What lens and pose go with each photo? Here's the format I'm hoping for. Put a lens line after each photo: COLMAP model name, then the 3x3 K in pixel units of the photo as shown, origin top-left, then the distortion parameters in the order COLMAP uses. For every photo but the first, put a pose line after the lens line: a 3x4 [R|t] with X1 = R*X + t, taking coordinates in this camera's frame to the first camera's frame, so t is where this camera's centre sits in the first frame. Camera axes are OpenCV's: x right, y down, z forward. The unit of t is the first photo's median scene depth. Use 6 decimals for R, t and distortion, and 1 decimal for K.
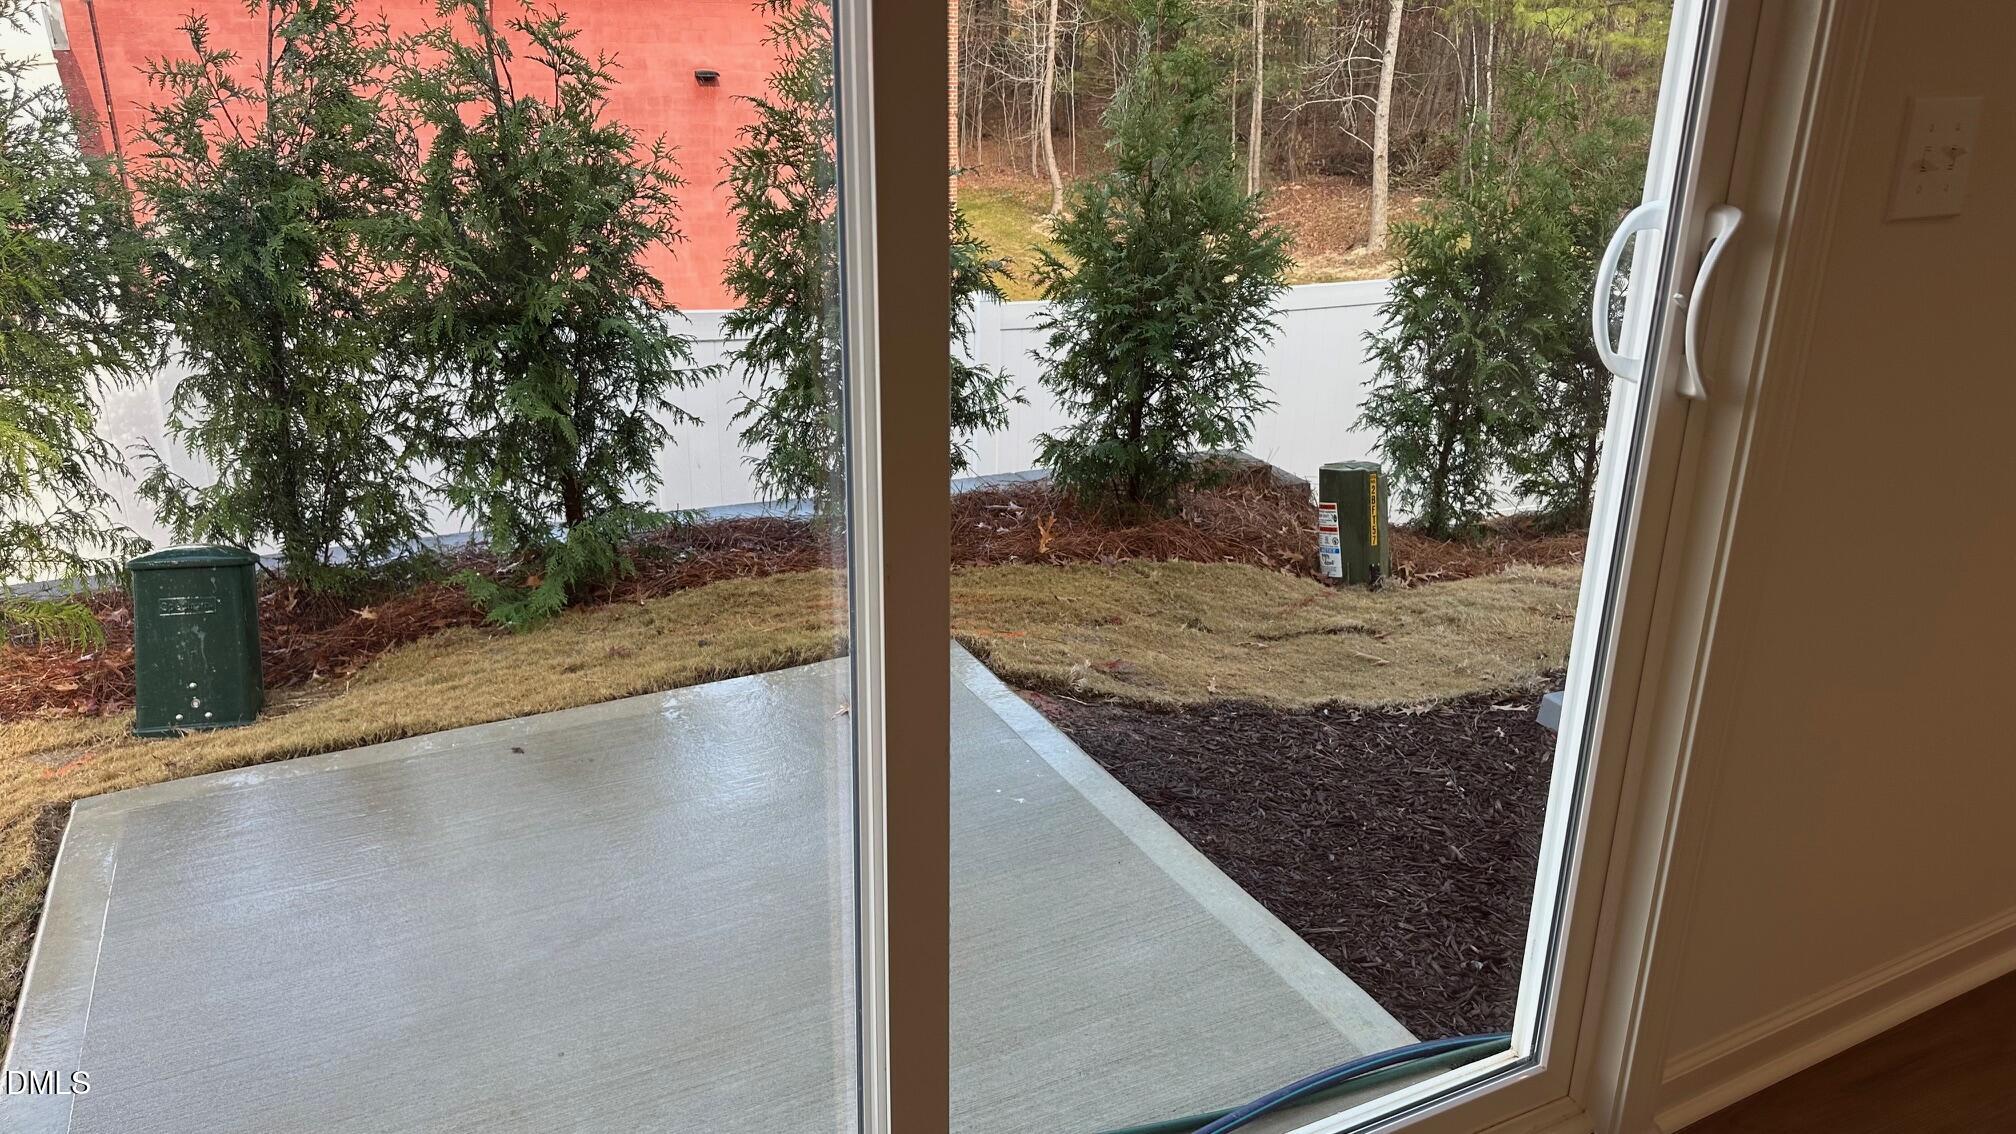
lens RADIAL K [[1415.3, 0, 1013.4], [0, 1415.3, 560.0], [0, 0, 1]] dist [-0.007318, -0.000477]
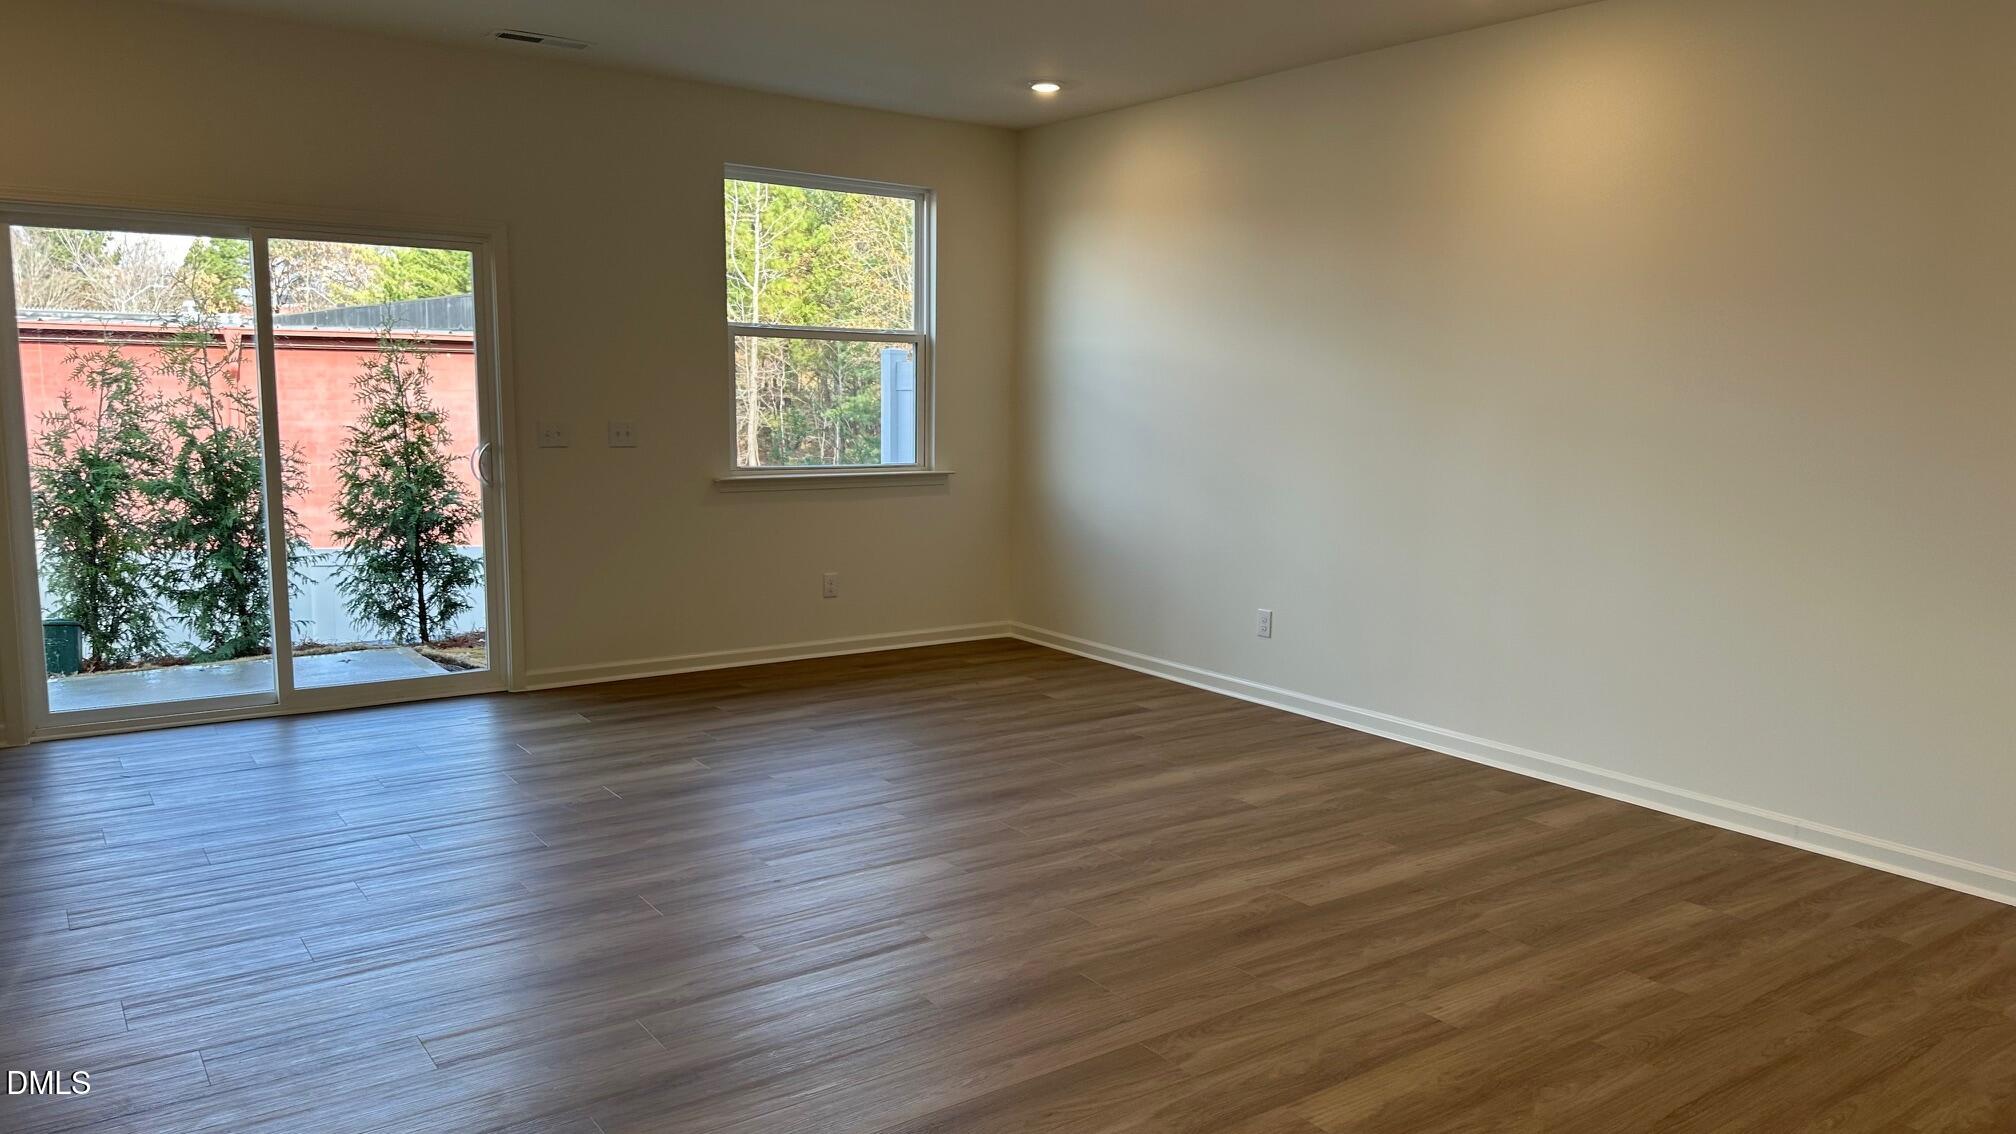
lens RADIAL K [[1415.3, 0, 1001.5], [0, 1415.3, 571.5], [0, 0, 1]] dist [-0.007318, -0.000477]
pose [[0.988583, -0.029302, 0.147800, 0.470408], [0.060395, 0.975723, -0.210517, 0.391916], [-0.138044, 0.217040, 0.966353, -1.134244]]
